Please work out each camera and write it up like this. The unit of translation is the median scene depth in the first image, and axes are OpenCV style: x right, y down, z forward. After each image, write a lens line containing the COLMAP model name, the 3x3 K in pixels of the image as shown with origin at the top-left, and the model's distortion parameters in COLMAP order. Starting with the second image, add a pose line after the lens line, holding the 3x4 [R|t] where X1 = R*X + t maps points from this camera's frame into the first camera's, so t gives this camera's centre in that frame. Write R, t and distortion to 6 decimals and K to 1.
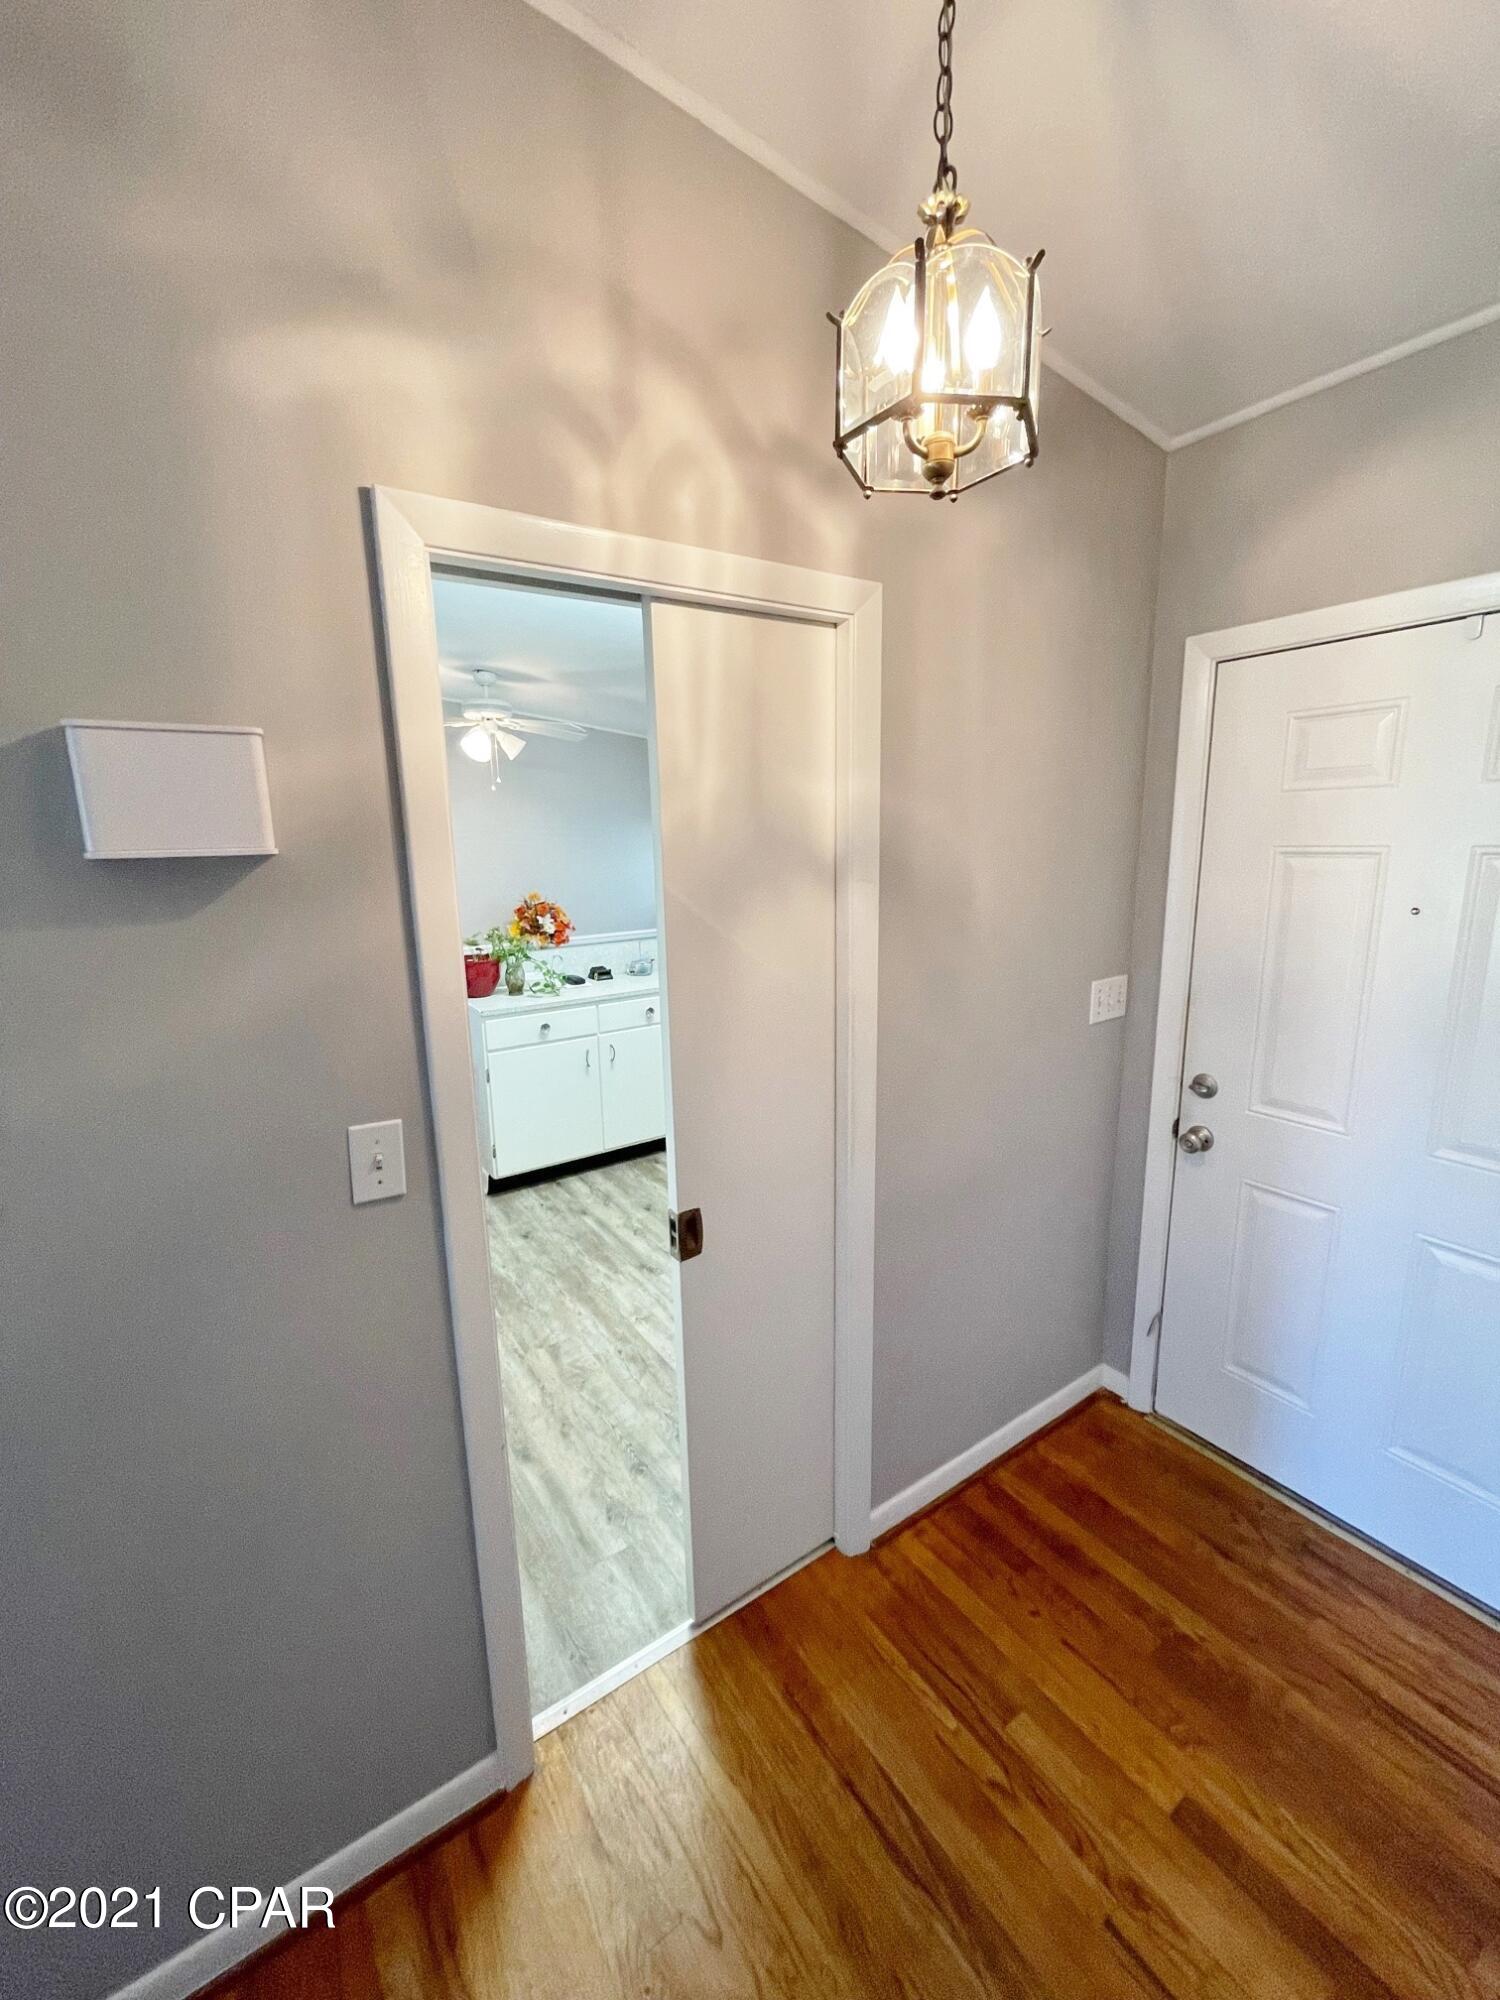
lens RADIAL K [[806.9, 0, 750.5], [0, 806.9, 1003.0], [0, 0, 1]] dist [-0.003761, 0.000150]
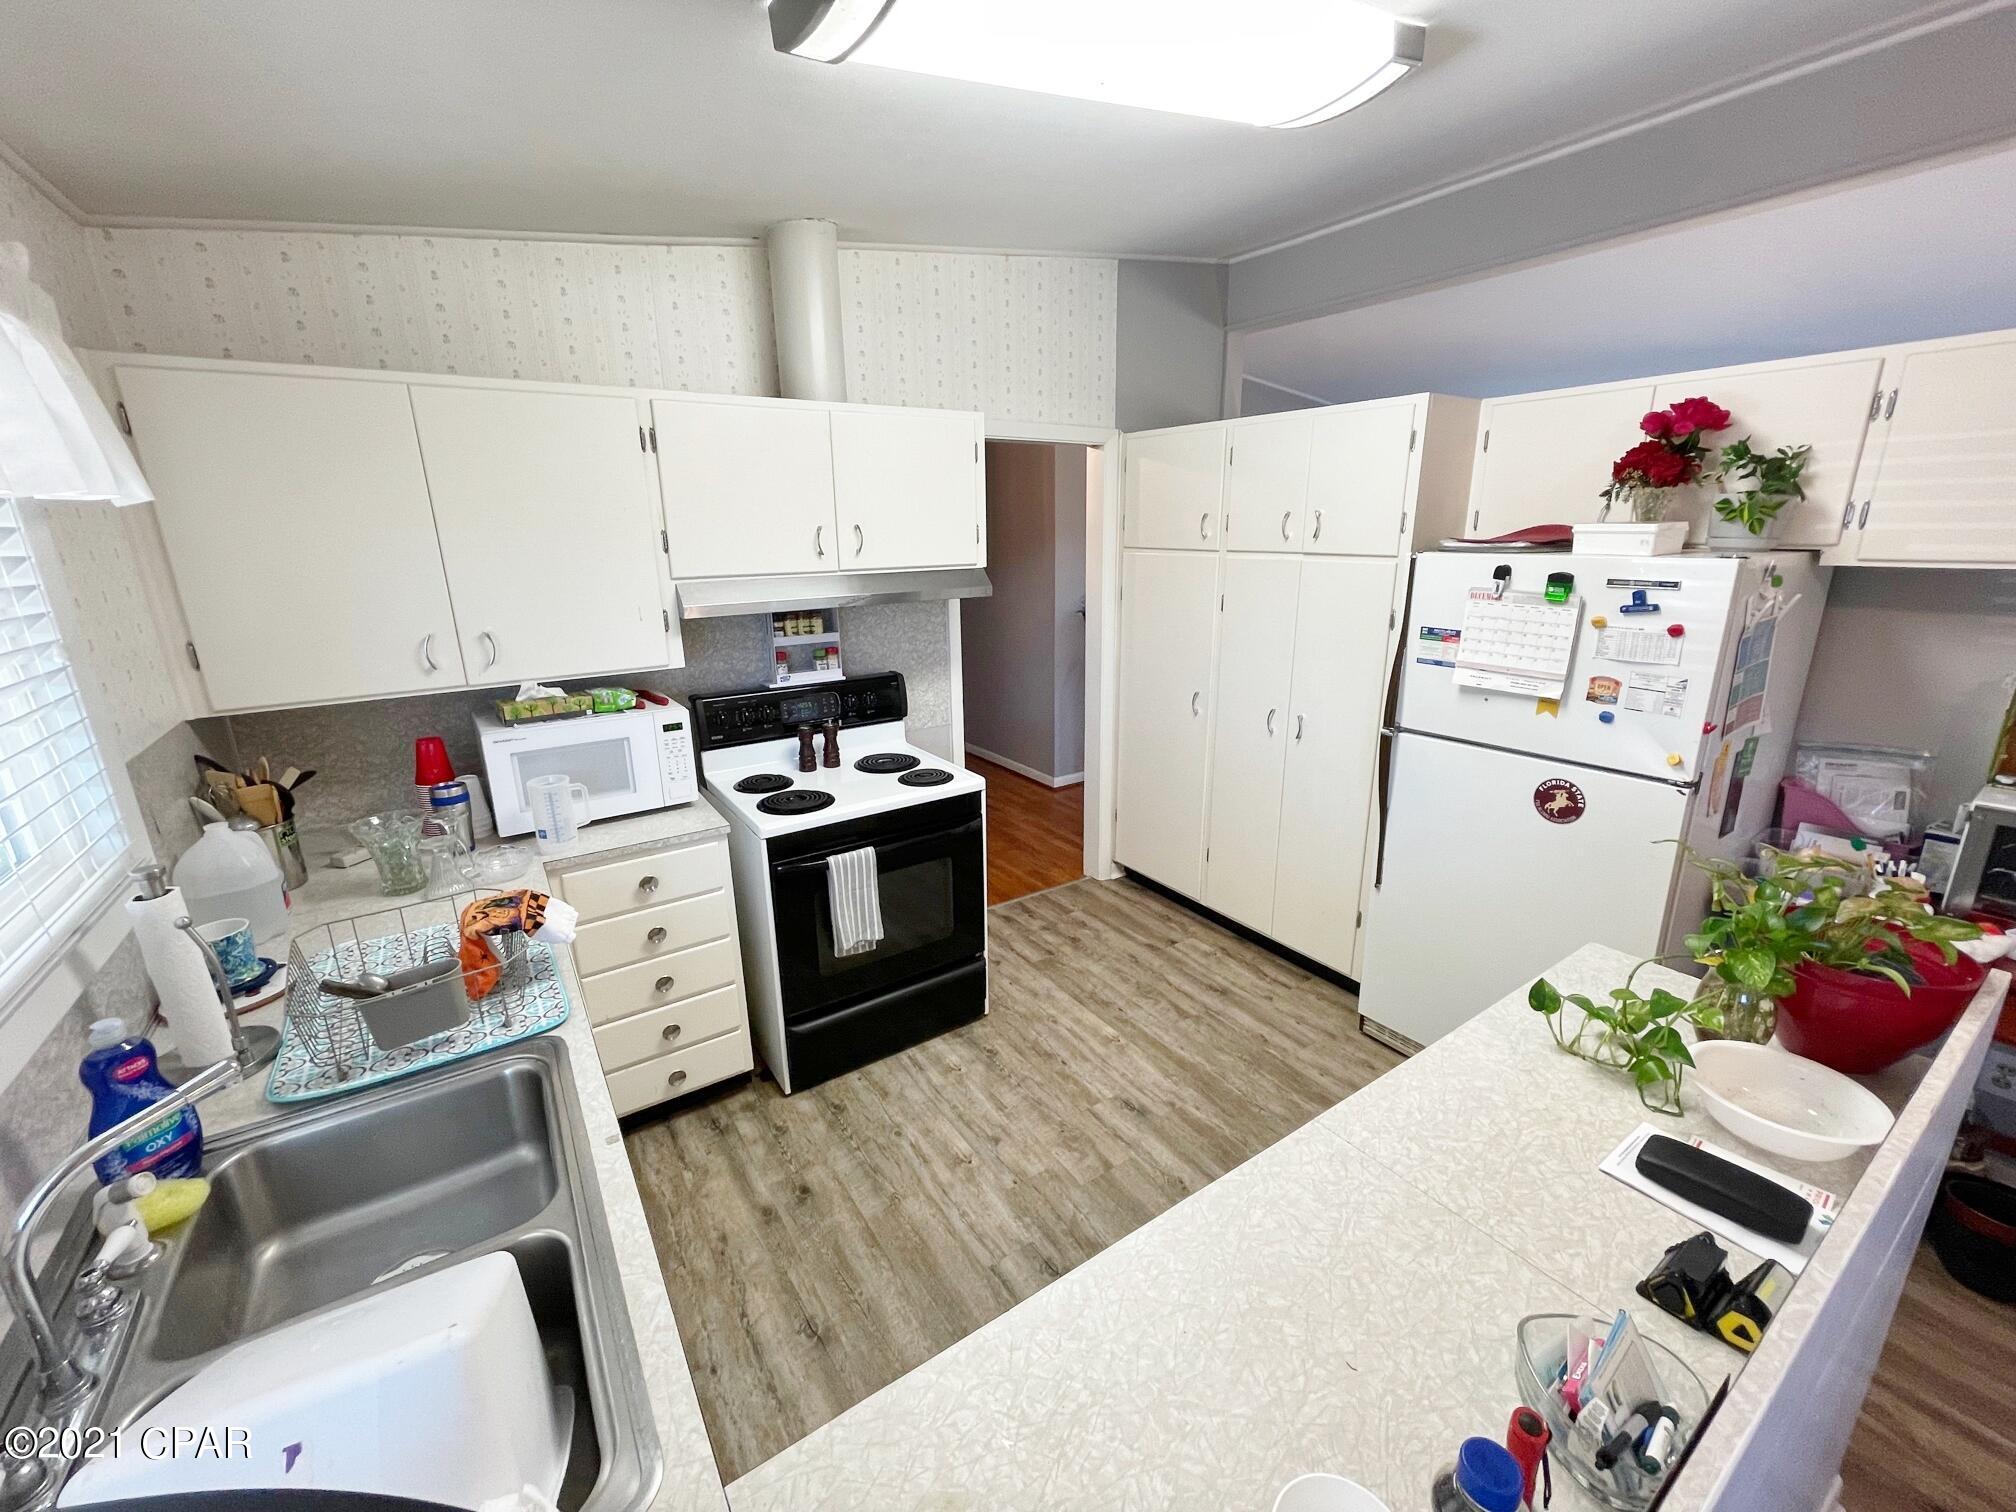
lens RADIAL K [[813.4, 0, 1004.8], [0, 813.4, 755.6], [0, 0, 1]] dist [-0.003761, 0.000150]
pose [[-0.999370, 0.030208, 0.018613, -0.023614], [0.035398, 0.884951, 0.464337, -0.282288], [-0.002445, 0.464704, -0.885463, 1.276628]]
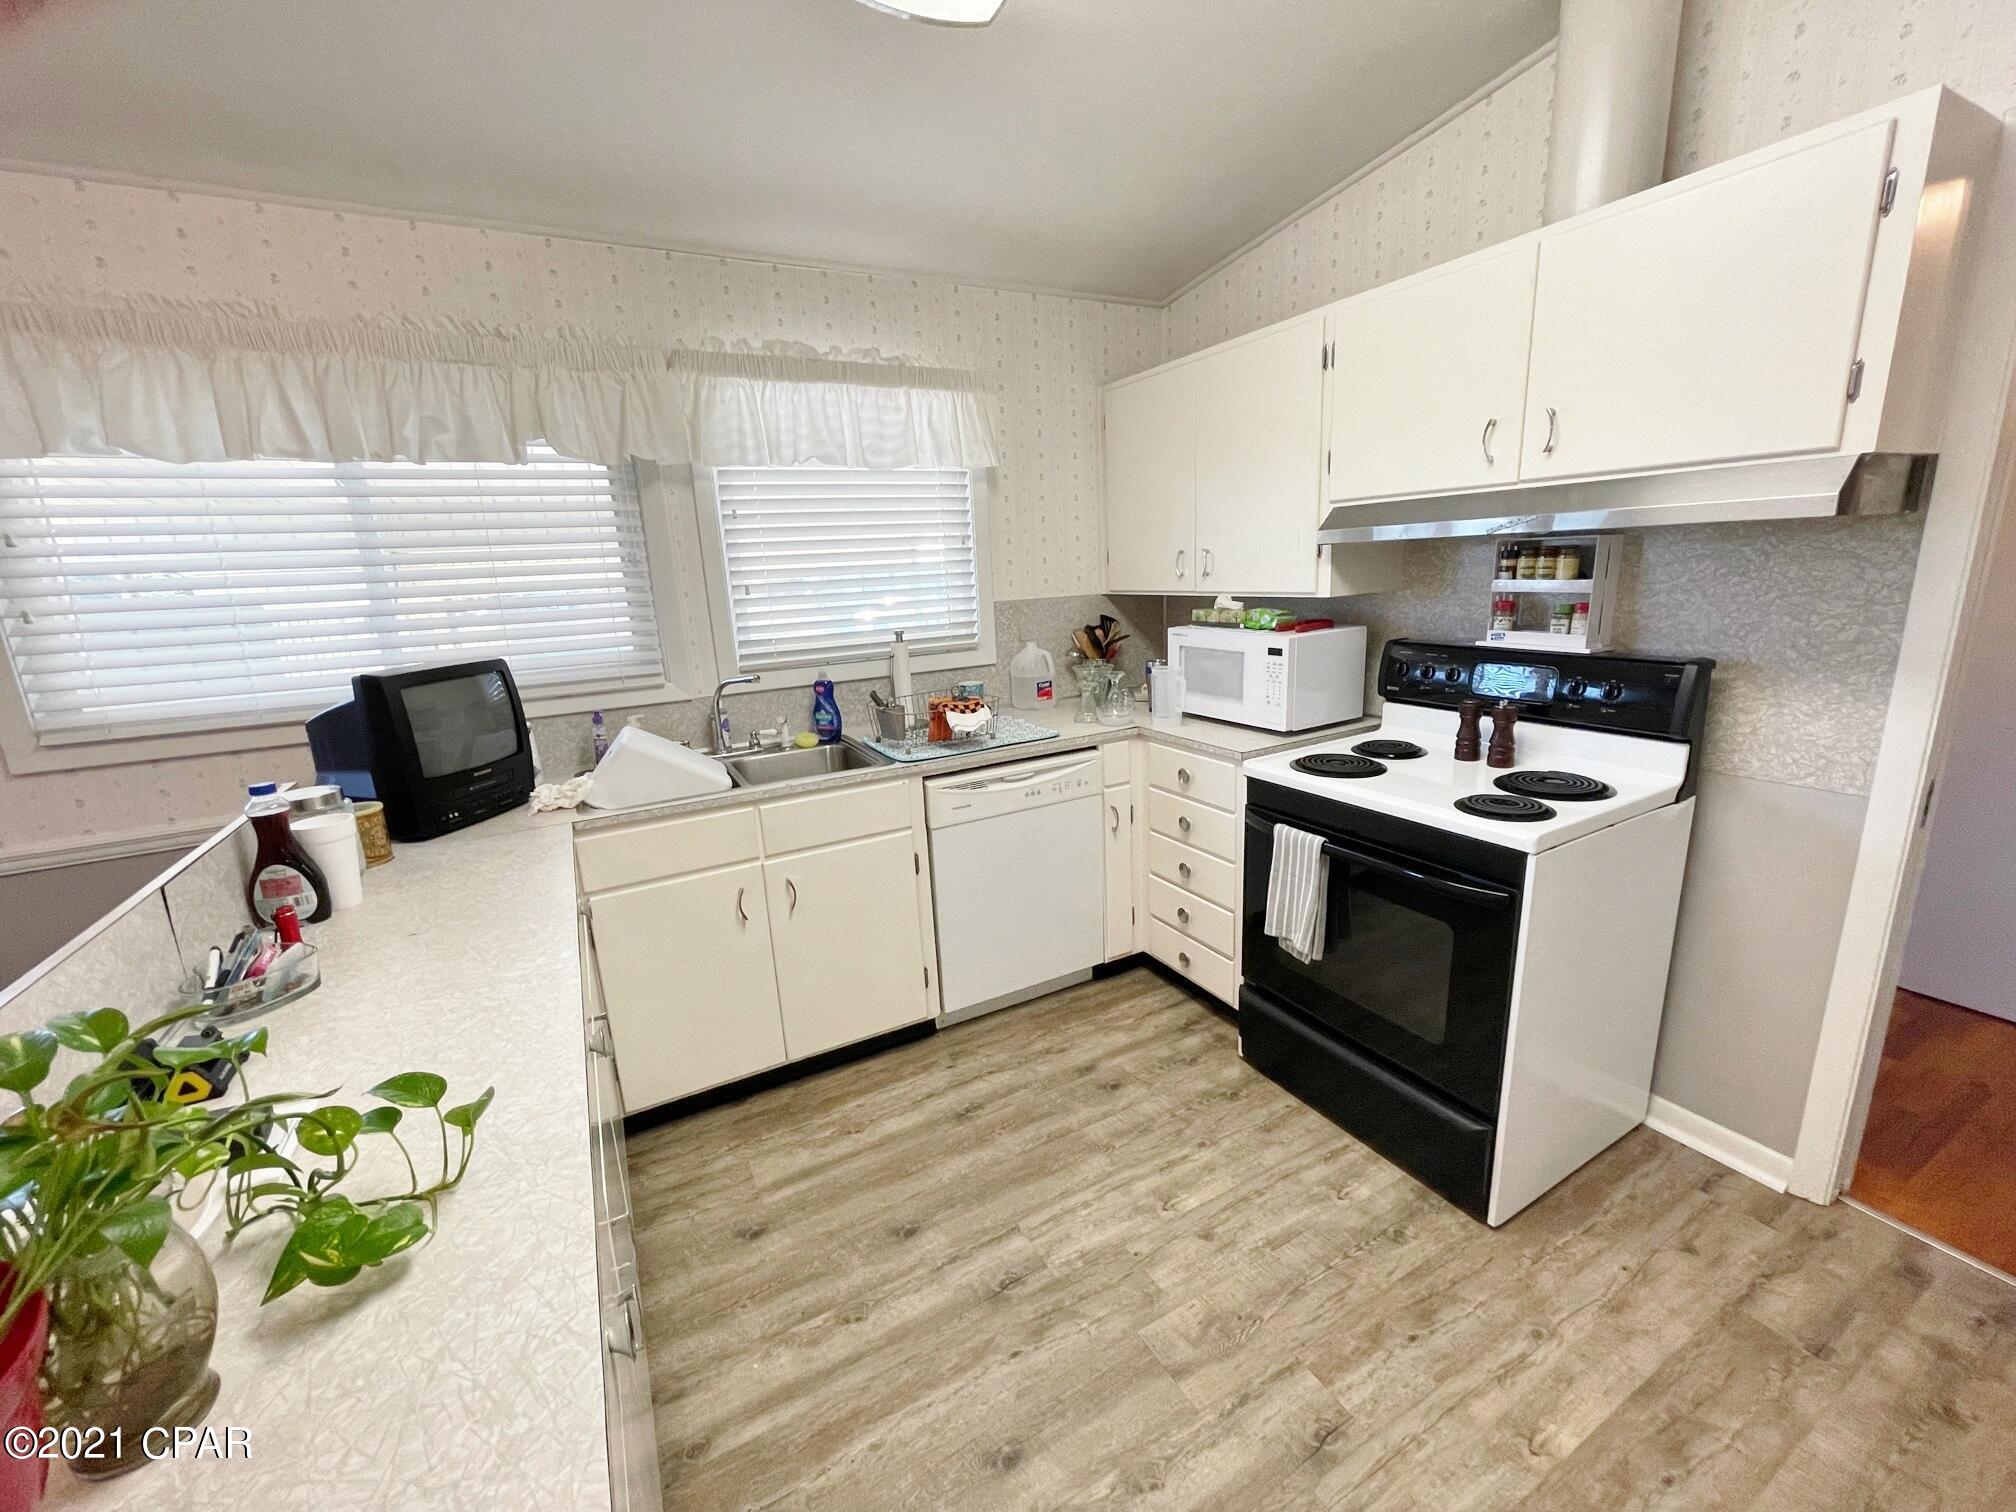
lens RADIAL K [[813.4, 0, 1005.7], [0, 813.4, 753.9], [0, 0, 1]] dist [-0.003761, 0.000150]
pose [[0.105318, -0.213564, 0.971235, -0.403536], [0.247642, 0.951531, 0.182378, -0.115011], [-0.963110, 0.221311, 0.153101, 0.843943]]
